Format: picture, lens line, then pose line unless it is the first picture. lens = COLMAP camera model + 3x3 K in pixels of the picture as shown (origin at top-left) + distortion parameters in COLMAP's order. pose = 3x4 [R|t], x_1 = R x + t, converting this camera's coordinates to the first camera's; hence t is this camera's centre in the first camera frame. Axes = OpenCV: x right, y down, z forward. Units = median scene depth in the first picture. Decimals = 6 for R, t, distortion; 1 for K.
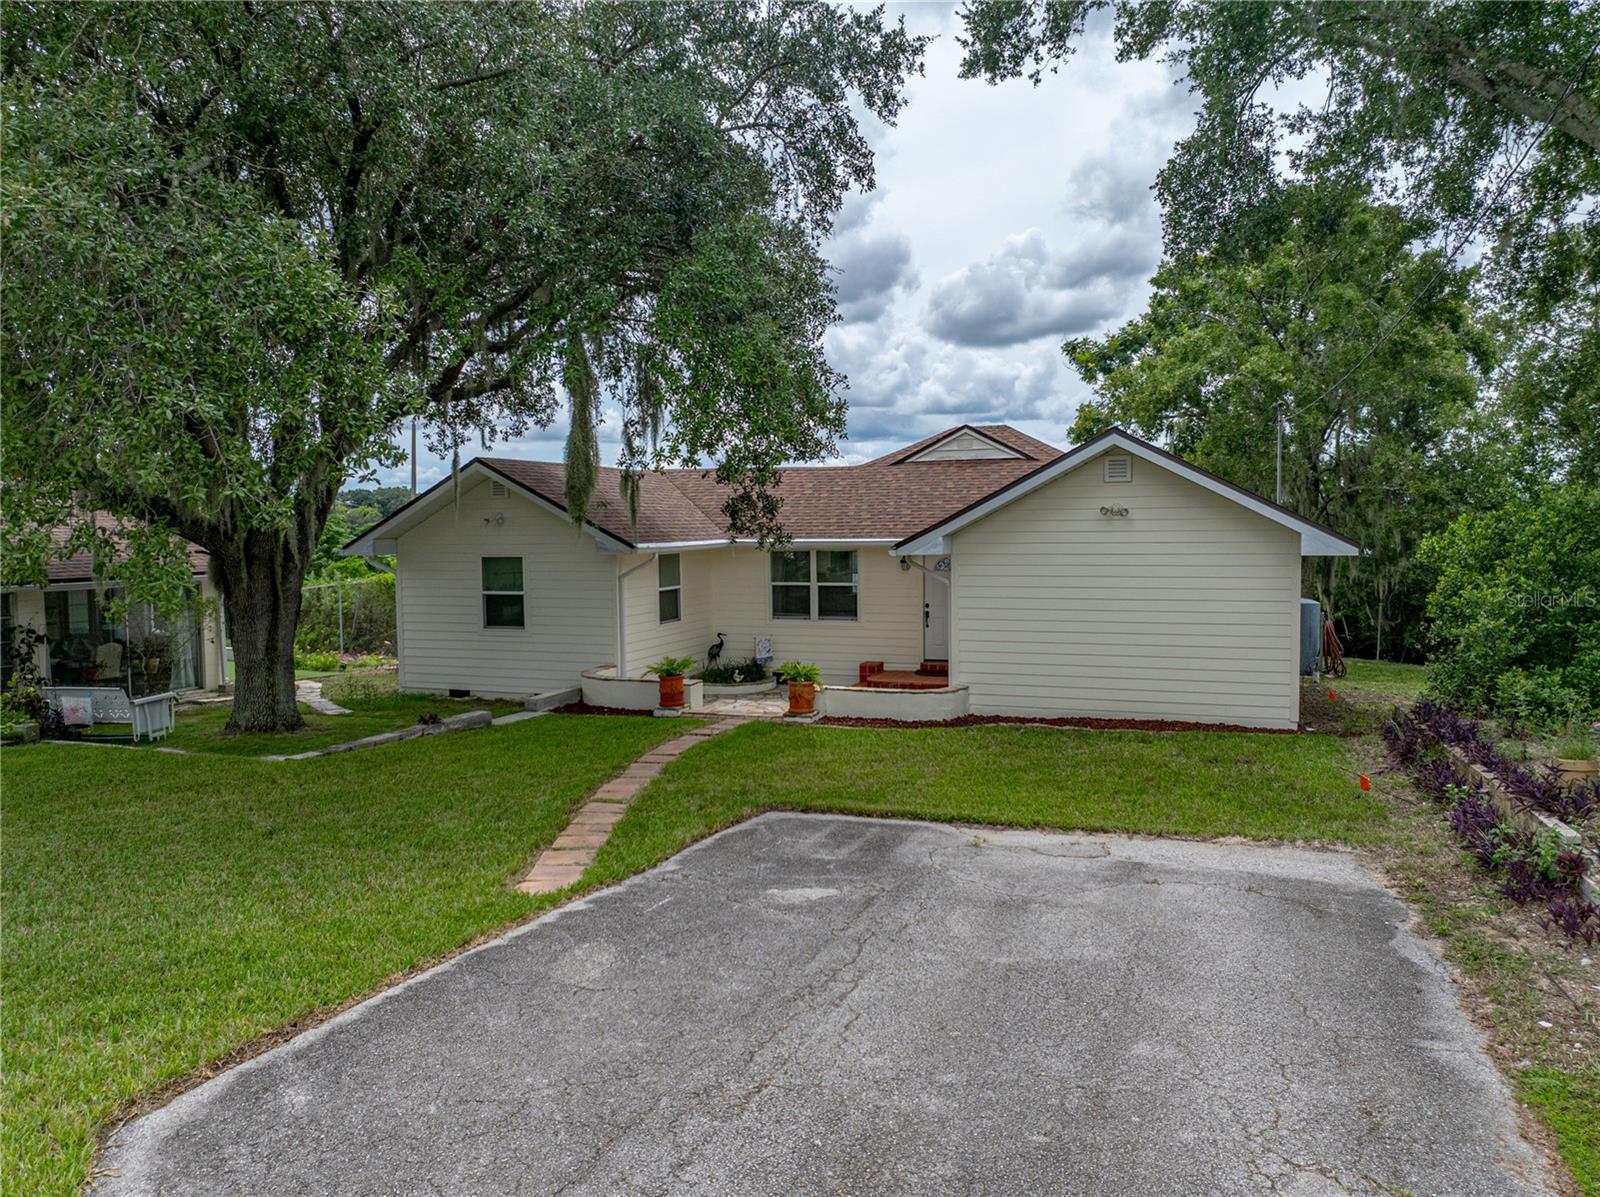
lens RADIAL K [[1122.4, 0, 800.0], [0, 1122.4, 598.5], [0, 0, 1]] dist [-0.044308, -0.001811]
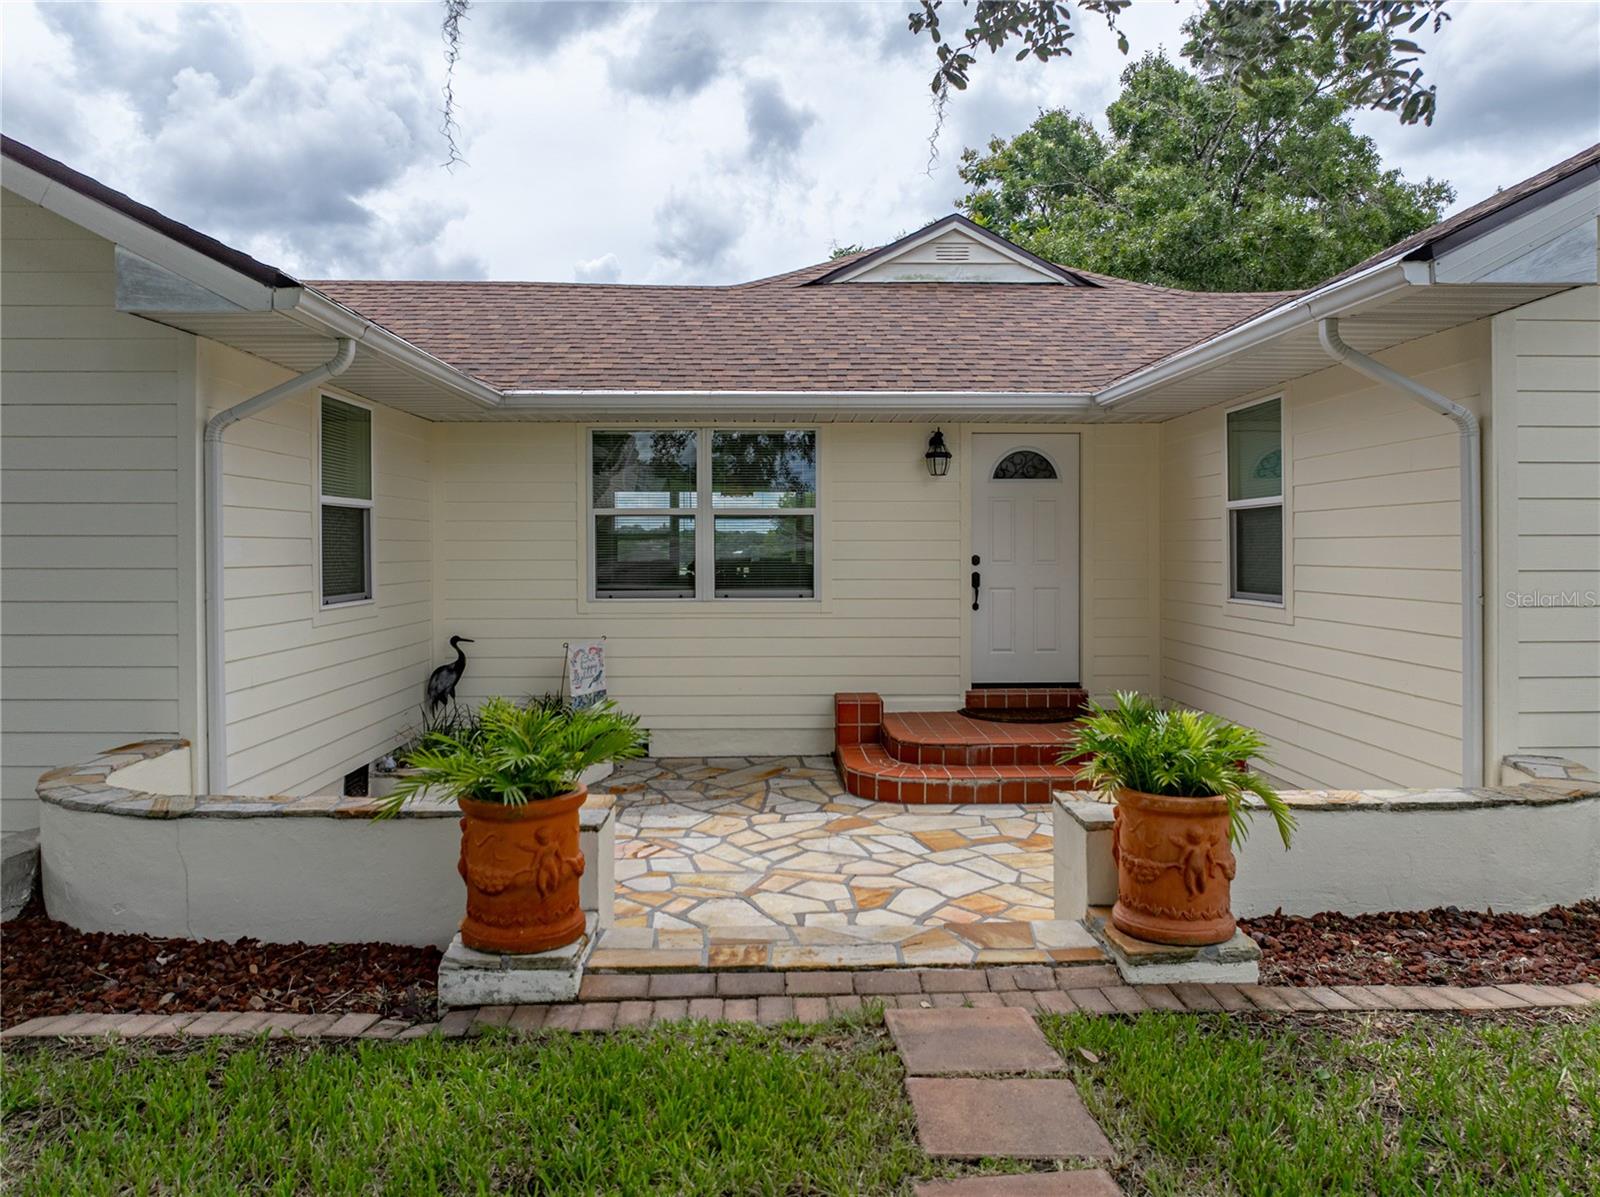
lens RADIAL K [[1137.4, 0, 806.3], [0, 1137.4, 560.3], [0, 0, 1]] dist [-0.035268, -0.000495]
pose [[0.925529, 0.006291, 0.378625, -0.147379], [0.015940, 0.998328, -0.055553, 0.038267], [-0.378342, 0.057451, 0.923881, 0.787004]]
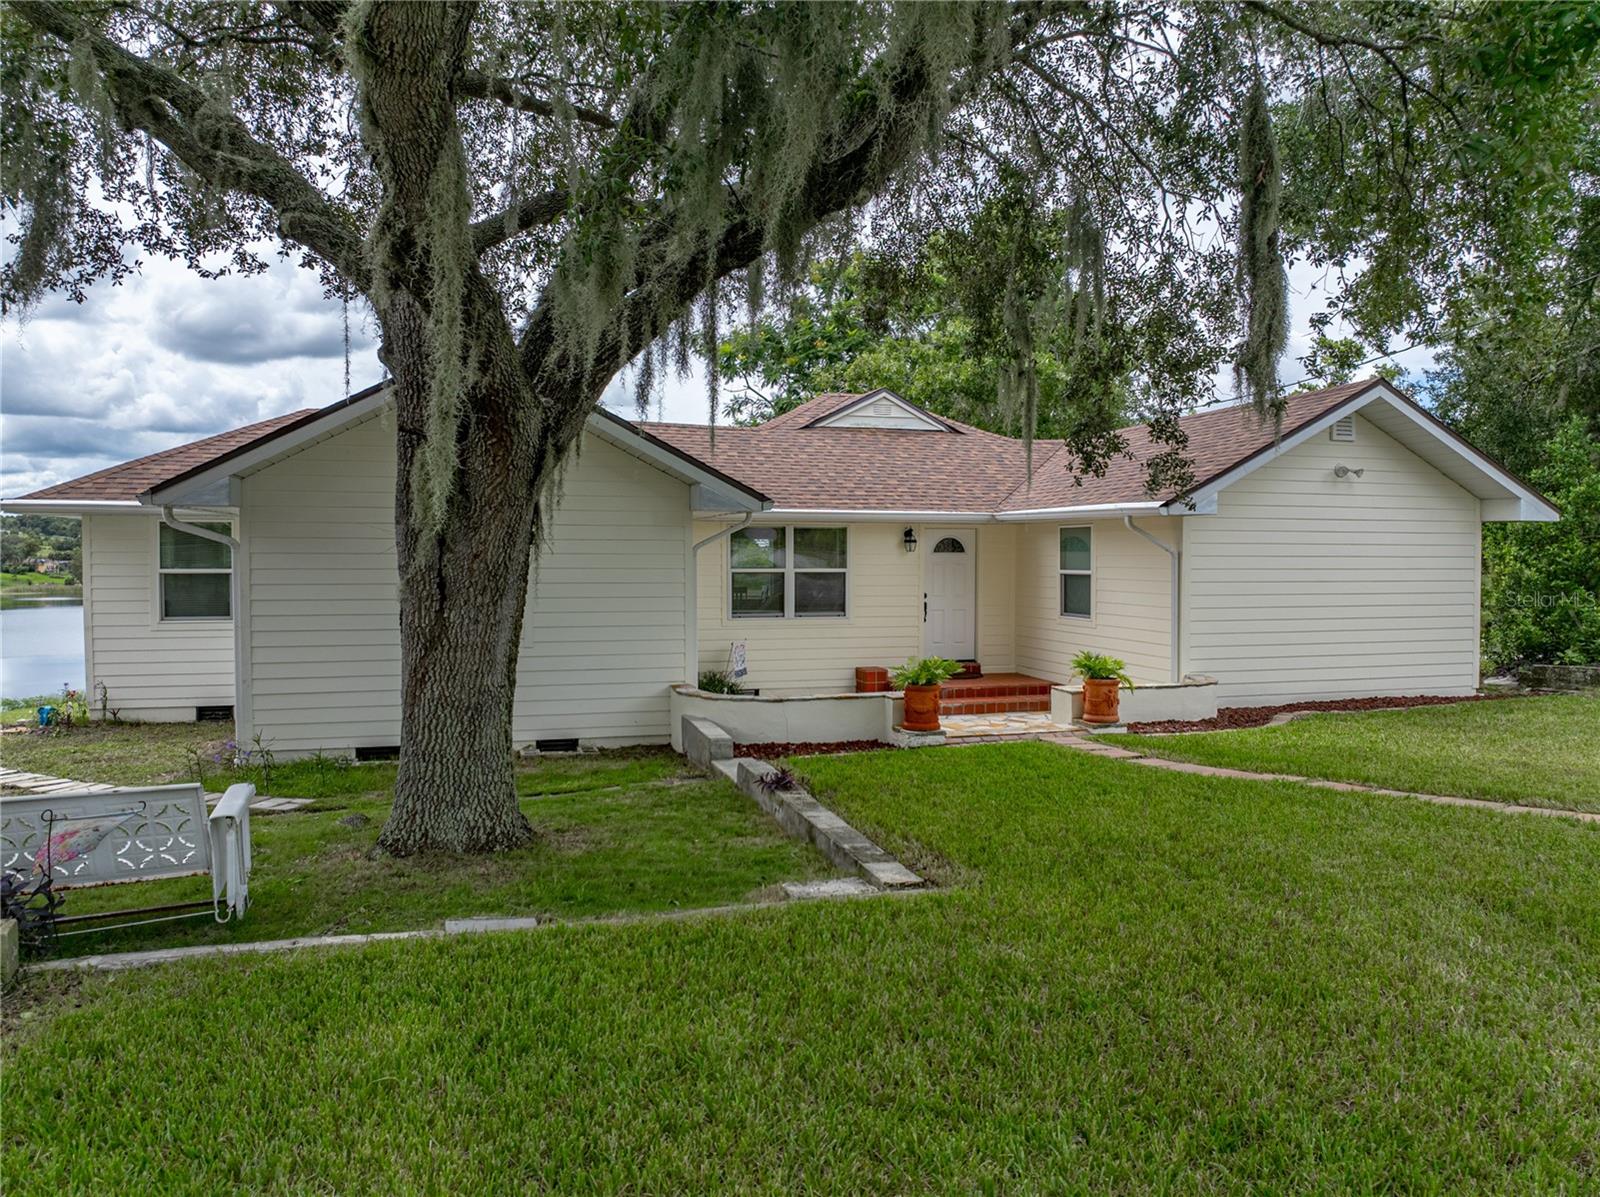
lens RADIAL K [[1122.4, 0, 800.0], [0, 1122.4, 598.5], [0, 0, 1]] dist [-0.029058, -0.000155]
pose [[0.799464, -0.010689, 0.600619, -0.583822], [0.029439, 0.999337, -0.021401, 0.029641], [-0.599993, 0.034791, 0.799249, 0.505020]]
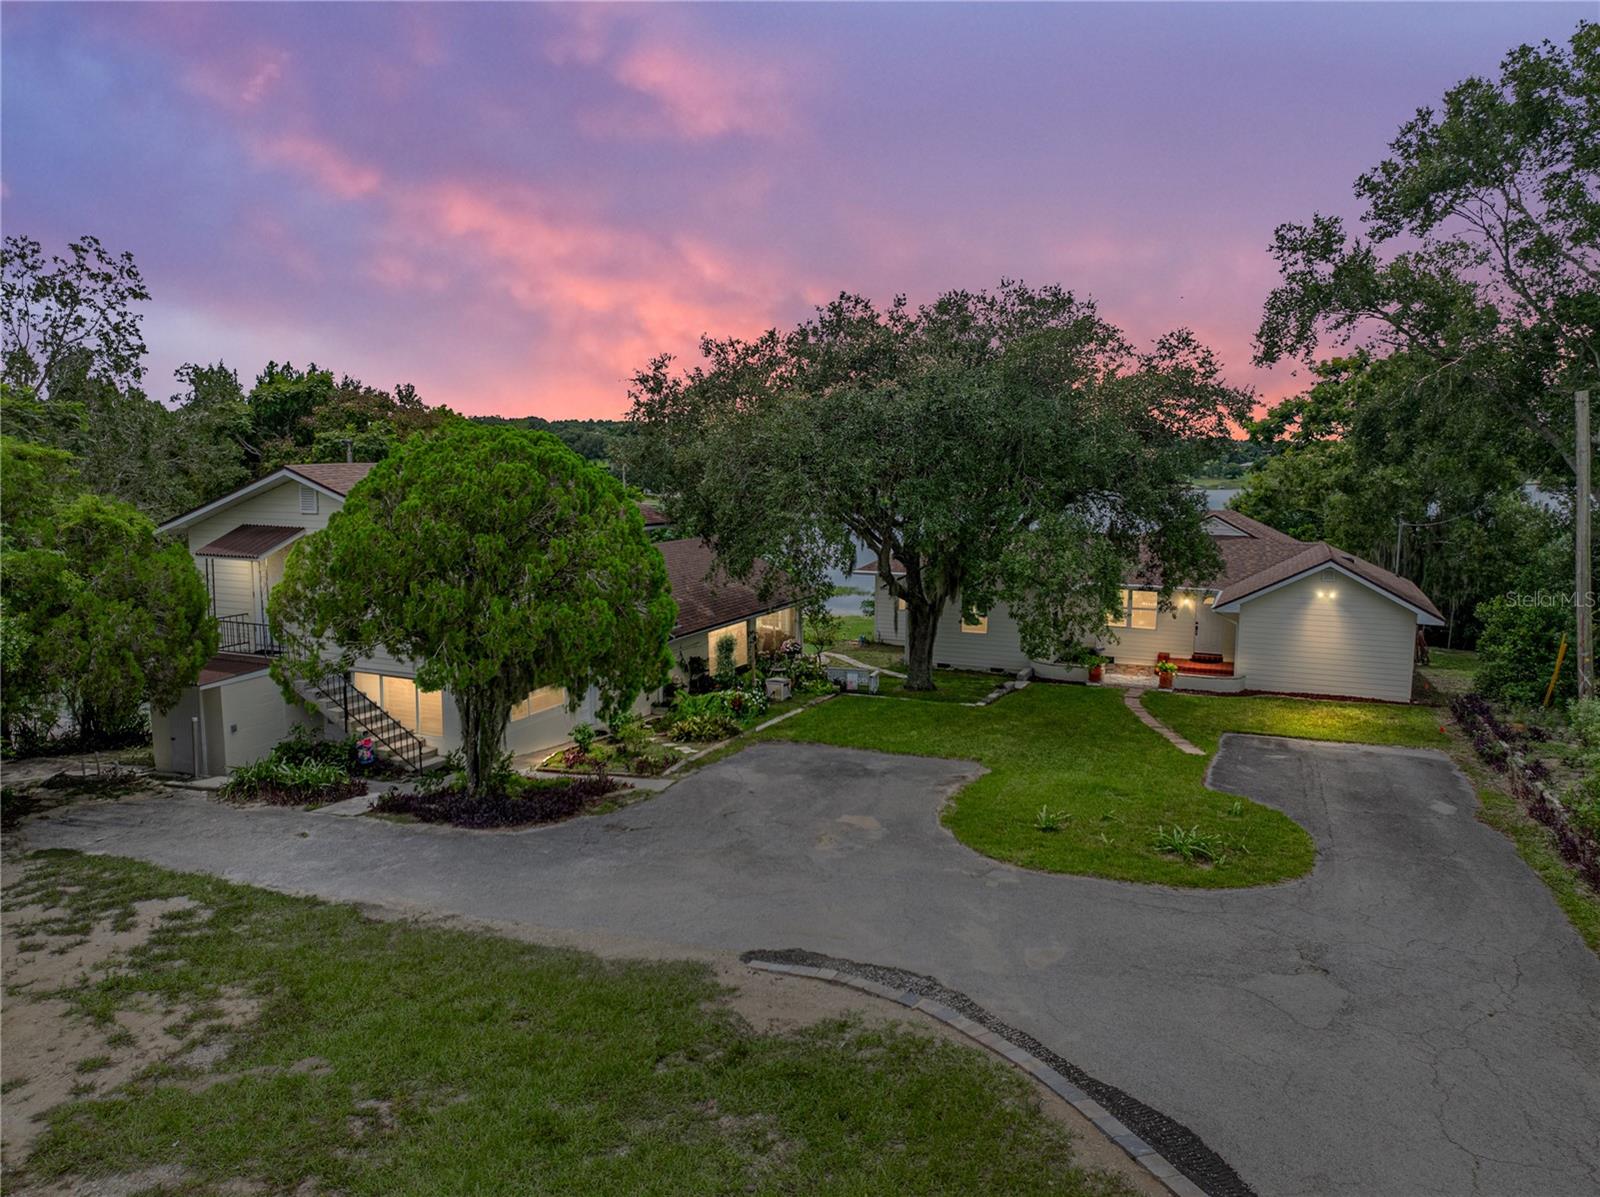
lens RADIAL K [[1122.4, 0, 800.0], [0, 1122.4, 598.5], [0, 0, 1]] dist [-0.044308, -0.001811]
pose [[0.998500, 0.025520, -0.048441, -0.563595], [-0.022235, 0.997493, 0.067174, -0.178891], [0.050034, -0.065996, 0.996565, -1.049931]]
